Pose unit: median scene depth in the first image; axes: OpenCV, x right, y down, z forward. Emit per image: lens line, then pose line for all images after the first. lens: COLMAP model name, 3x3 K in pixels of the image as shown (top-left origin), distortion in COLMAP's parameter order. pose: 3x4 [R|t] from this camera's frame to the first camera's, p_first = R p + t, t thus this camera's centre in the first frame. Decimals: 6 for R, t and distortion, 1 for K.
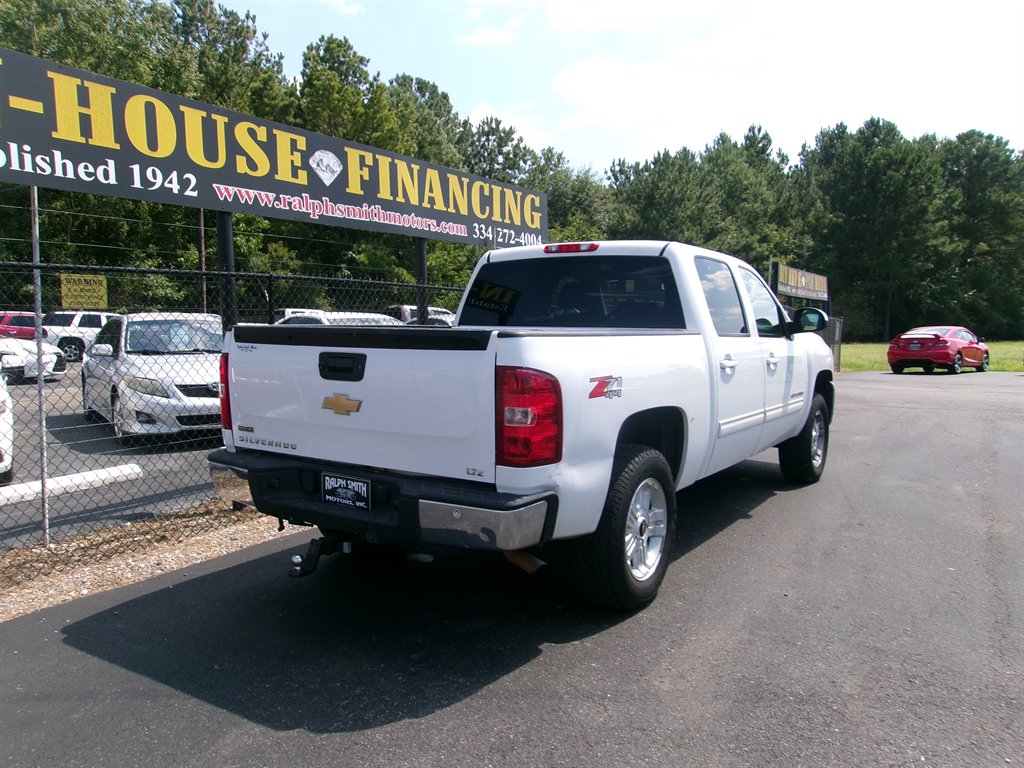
lens RADIAL K [[805.4, 0, 504.2], [0, 805.4, 380.1], [0, 0, 1]] dist [-0.050915, 0.089505]
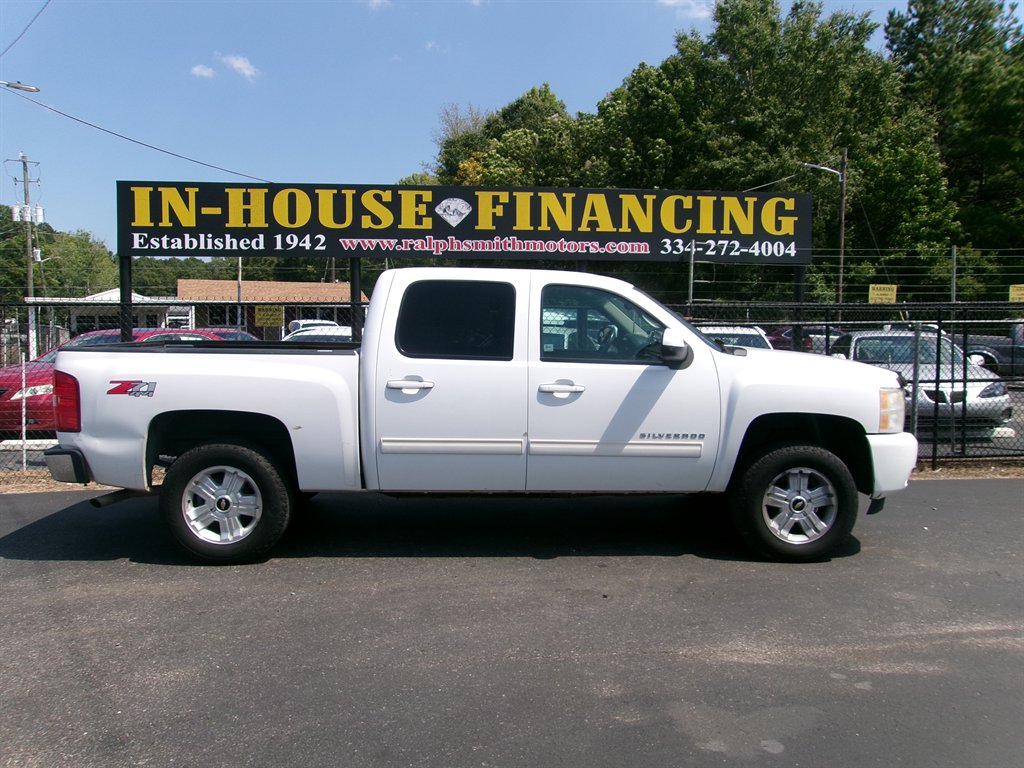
lens RADIAL K [[805.4, 0, 504.2], [0, 805.4, 380.1], [0, 0, 1]] dist [-0.050915, 0.089505]
pose [[0.592997, 0.059208, -0.803025, 0.858522], [-0.068109, 0.997407, 0.023244, -0.043072], [0.802319, 0.040910, 0.595492, 0.349904]]
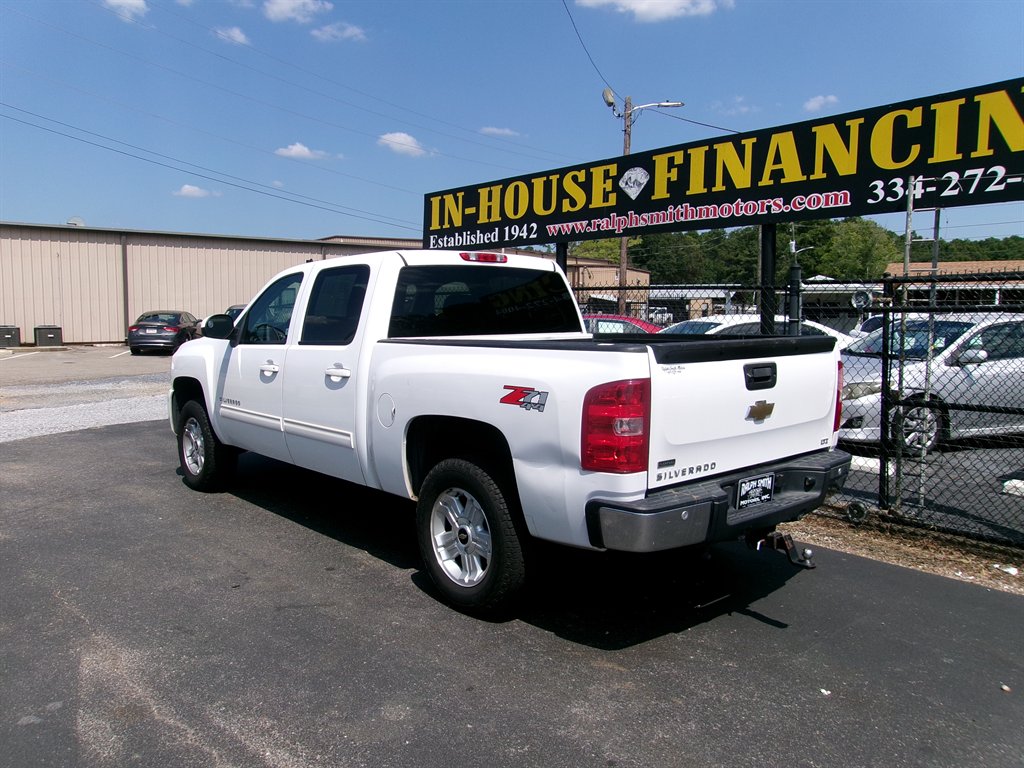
lens RADIAL K [[804.0, 0, 502.8], [0, 804.0, 383.0], [0, 0, 1]] dist [-0.041188, 0.087803]
pose [[-0.311469, 0.087593, -0.946211, 0.923130], [-0.072545, 0.990645, 0.115587, -0.112422], [0.947483, 0.104645, -0.302200, 1.229697]]
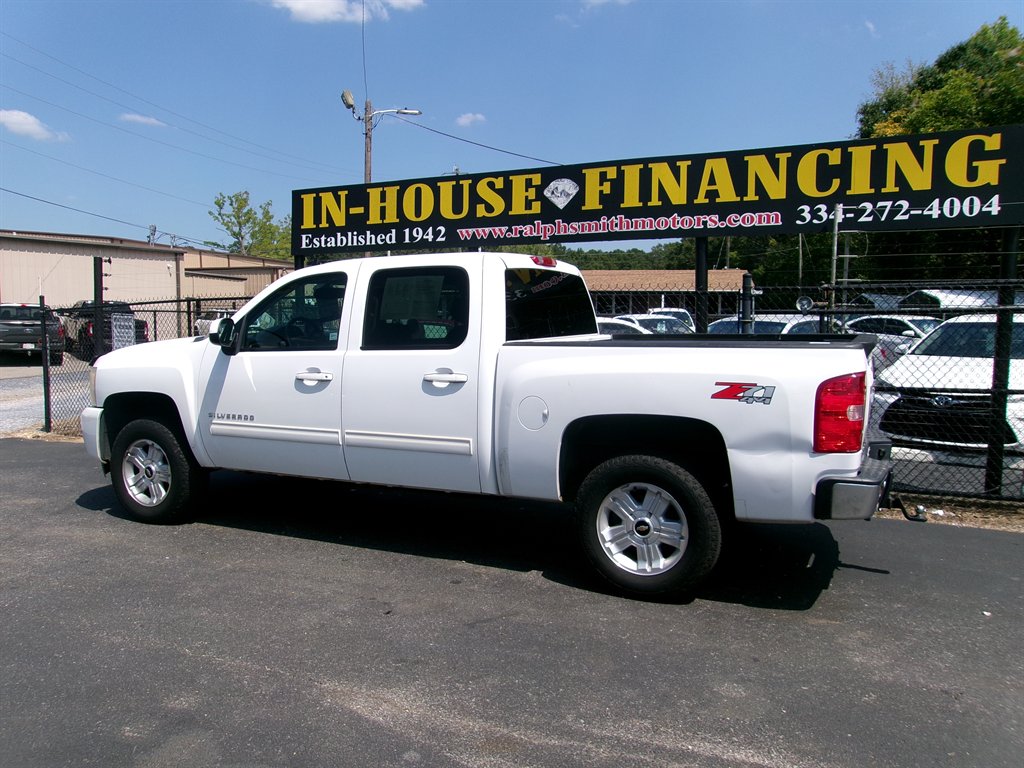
lens RADIAL K [[804.5, 0, 503.9], [0, 804.5, 382.0], [0, 0, 1]] dist [-0.047703, 0.103024]
pose [[0.093861, 0.086940, -0.991782, 0.980404], [-0.075014, 0.993966, 0.080032, -0.083205], [0.992755, 0.066885, 0.099817, 0.847305]]
